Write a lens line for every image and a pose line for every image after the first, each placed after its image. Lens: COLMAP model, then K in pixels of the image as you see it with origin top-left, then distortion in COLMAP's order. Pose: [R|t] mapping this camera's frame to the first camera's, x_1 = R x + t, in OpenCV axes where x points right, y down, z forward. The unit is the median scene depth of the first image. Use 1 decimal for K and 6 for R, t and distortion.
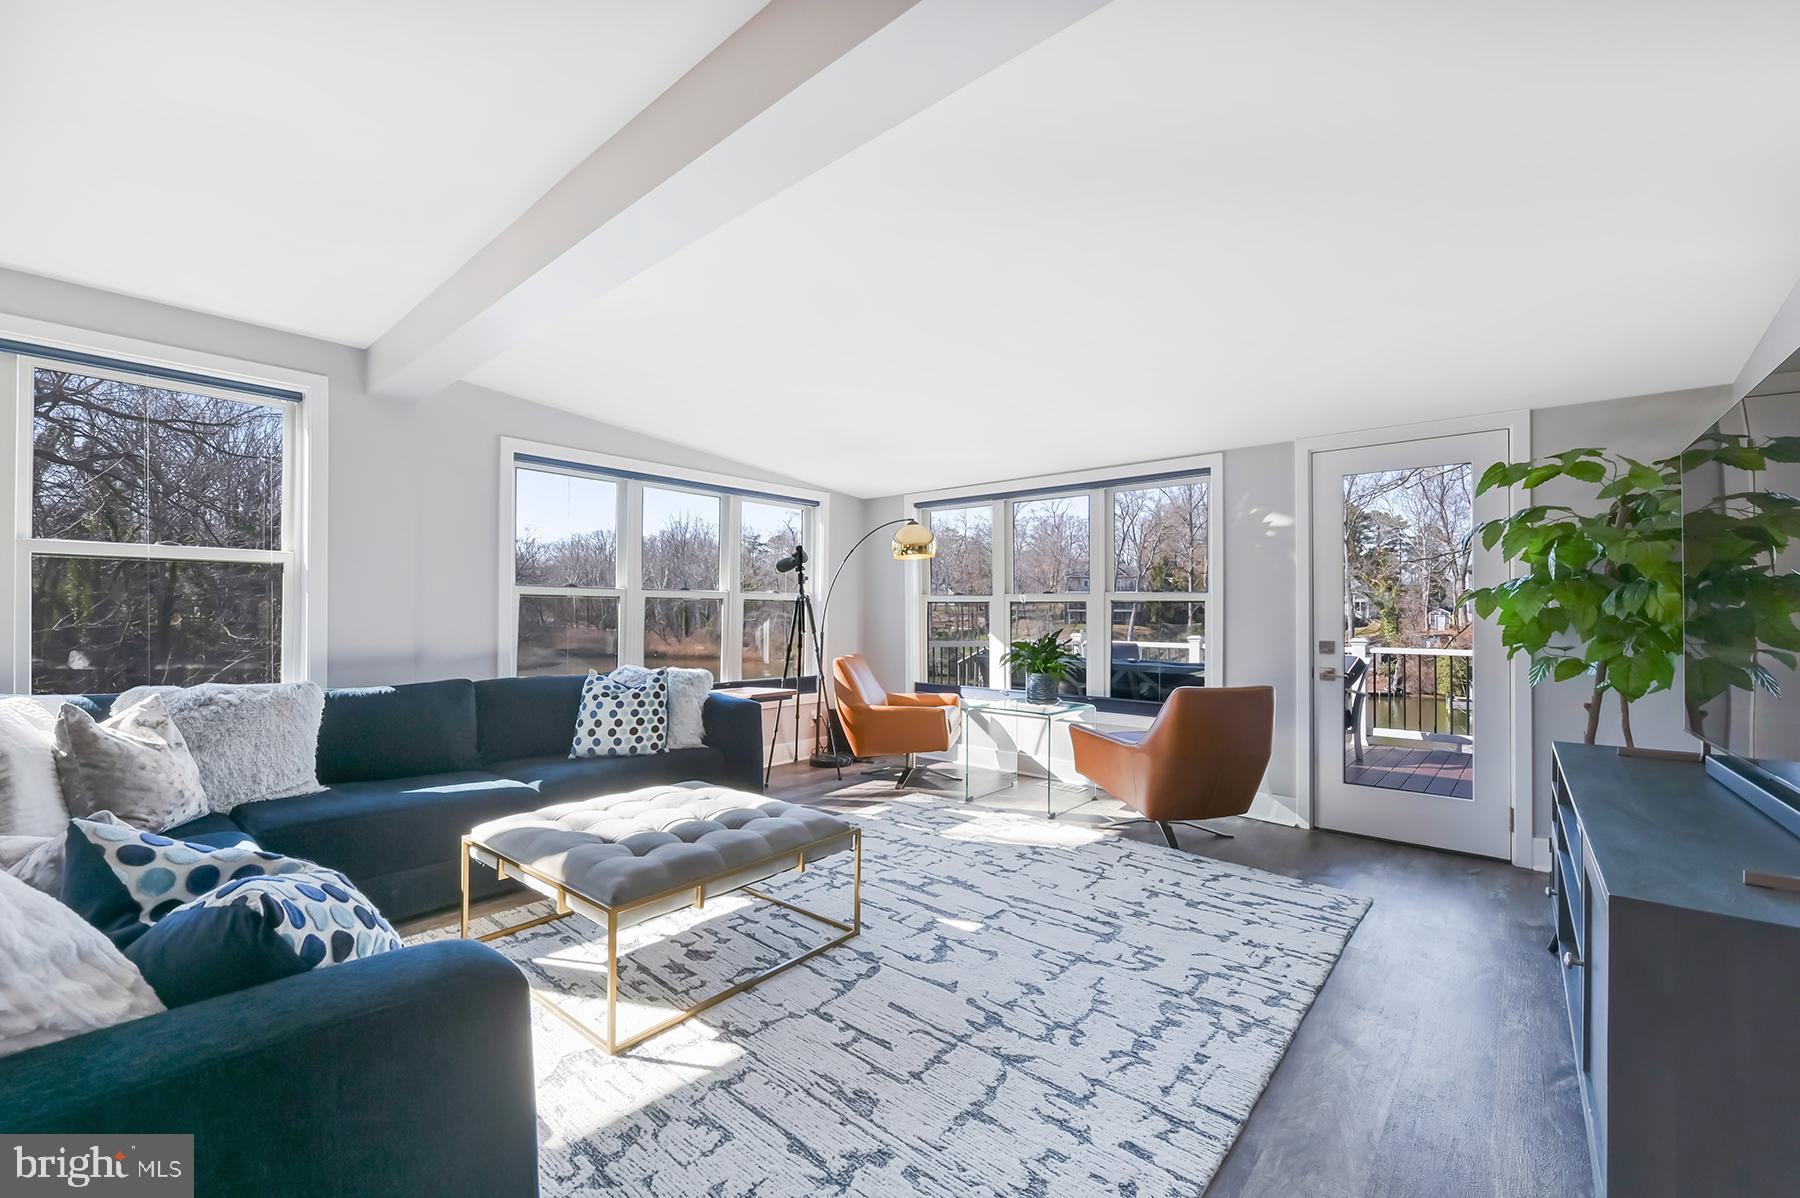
lens RADIAL K [[716.6, 0, 903.6], [0, 716.6, 608.3], [0, 0, 1]] dist [-0.003650, -0.001961]
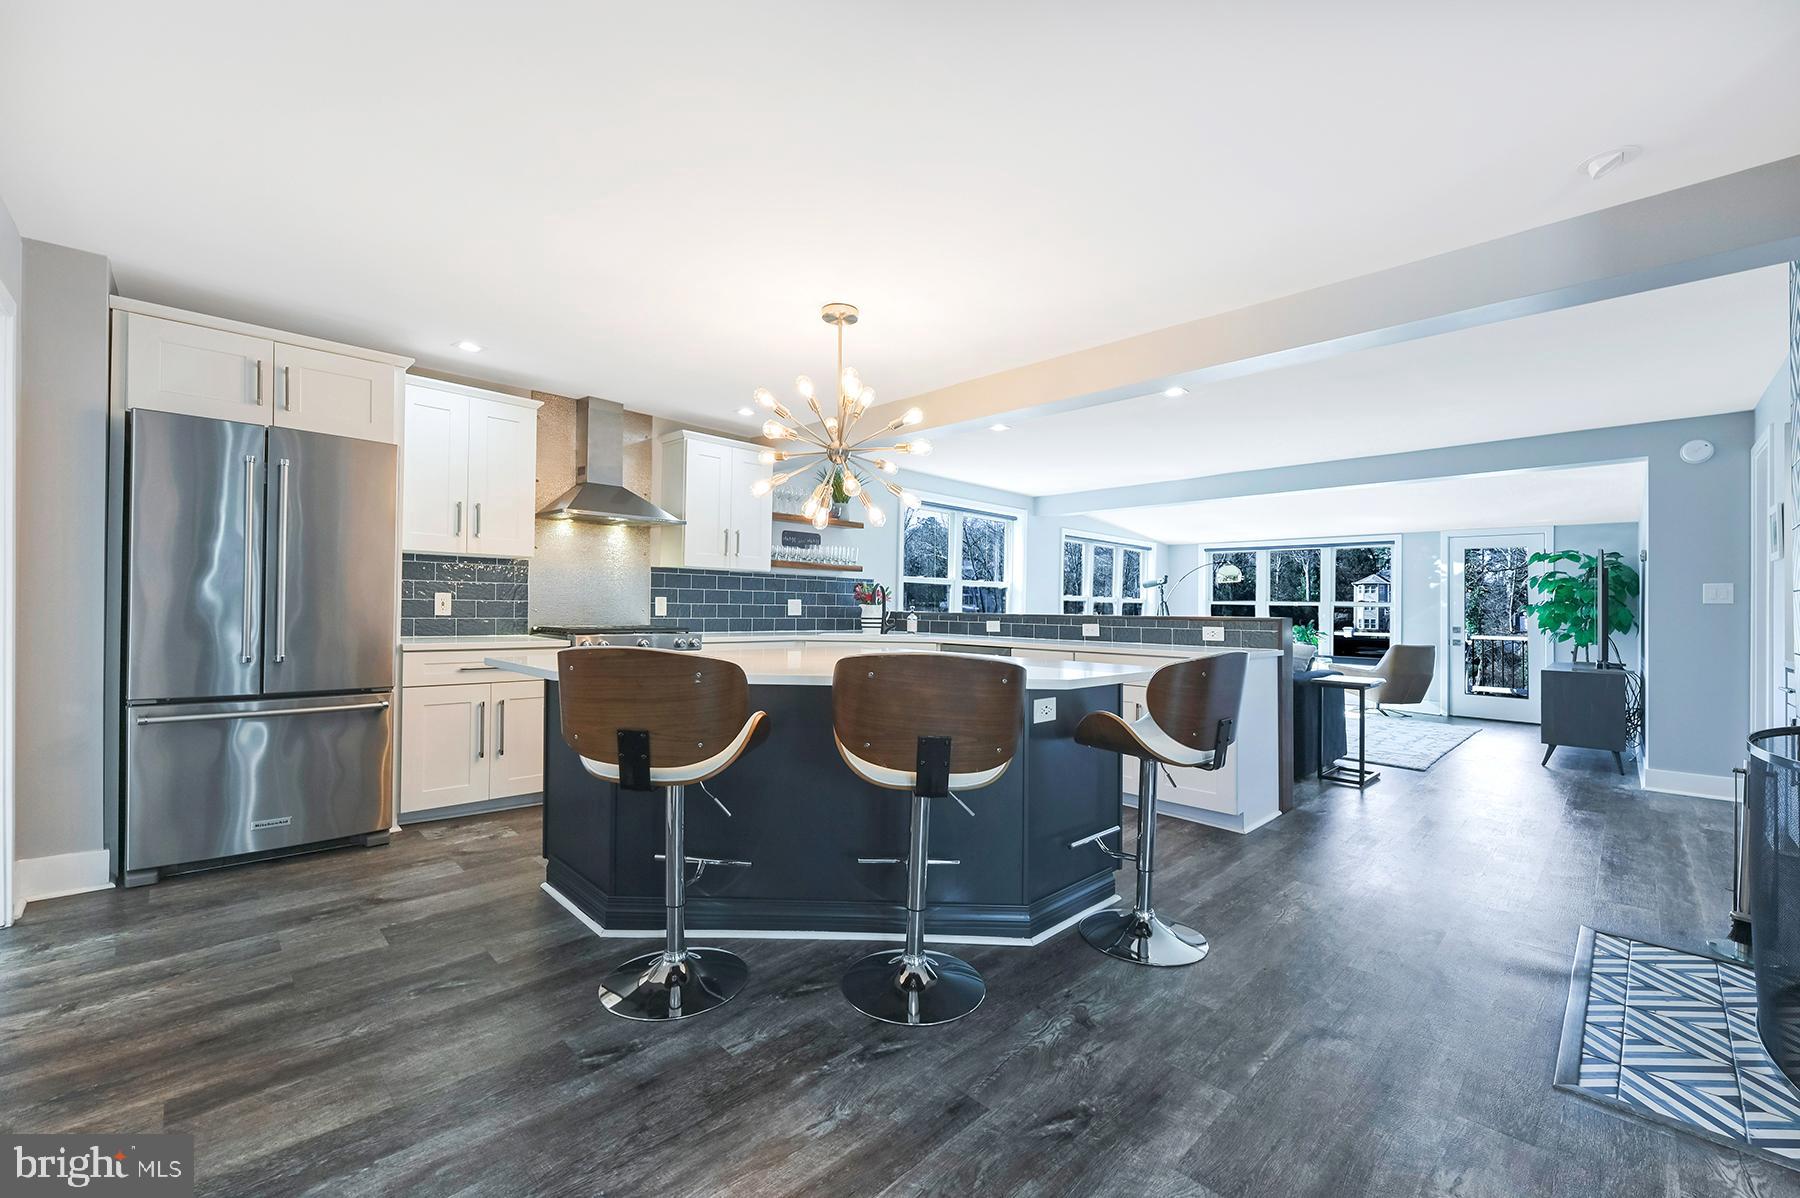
lens RADIAL K [[716.6, 0, 904.3], [0, 716.6, 595.4], [0, 0, 1]] dist [-0.003650, -0.001961]
pose [[0.997252, 0.012155, -0.073082, -0.417660], [-0.012658, 0.999899, -0.006425, -0.005761], [0.072997, 0.007332, 0.997305, -0.580204]]
